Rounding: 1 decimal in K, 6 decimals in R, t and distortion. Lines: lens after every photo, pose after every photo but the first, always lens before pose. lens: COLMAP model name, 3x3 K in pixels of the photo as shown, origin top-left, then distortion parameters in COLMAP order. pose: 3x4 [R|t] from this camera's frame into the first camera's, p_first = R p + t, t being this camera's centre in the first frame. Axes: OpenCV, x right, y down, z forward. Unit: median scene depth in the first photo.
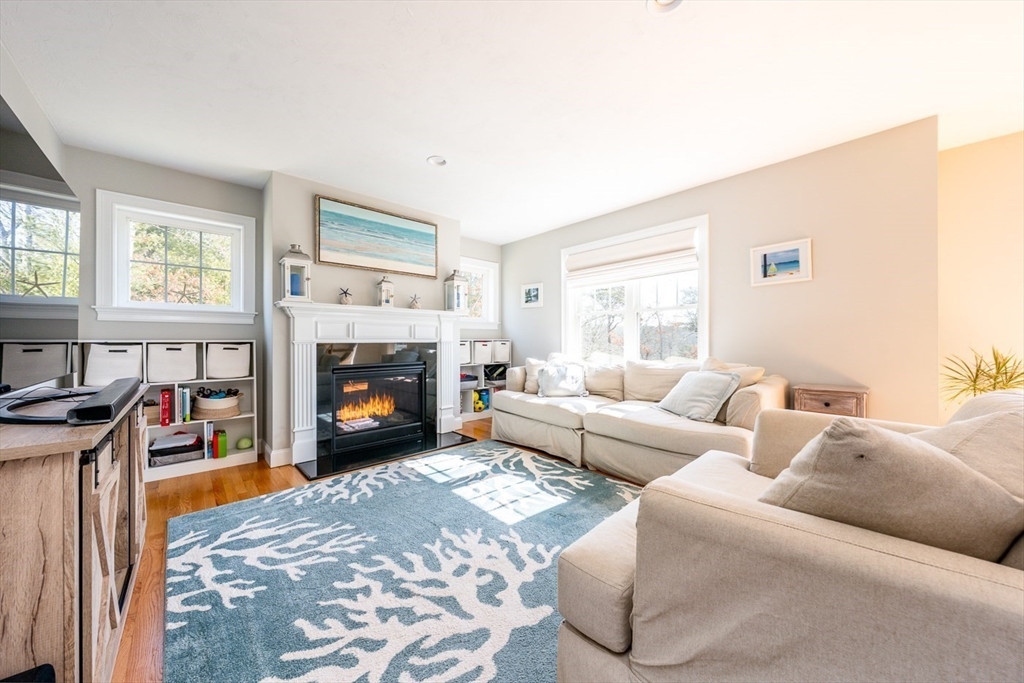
lens RADIAL K [[362.0, 0, 512.9], [0, 362.0, 336.5], [0, 0, 1]] dist [-0.000292, -0.000869]
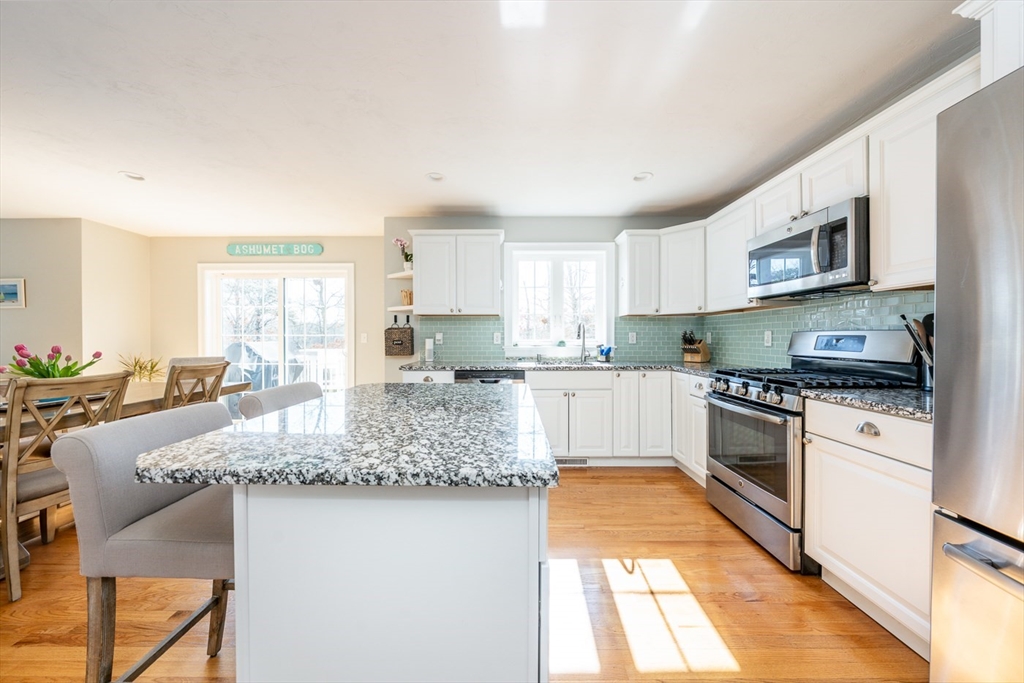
lens RADIAL K [[350.6, 0, 512.1], [0, 350.6, 338.7], [0, 0, 1]] dist [-0.002300, -0.000345]
pose [[0.675746, -0.002592, 0.737130, 1.049899], [-0.007945, 0.999910, 0.010800, -0.059590], [-0.737091, -0.013155, 0.675665, -1.281462]]
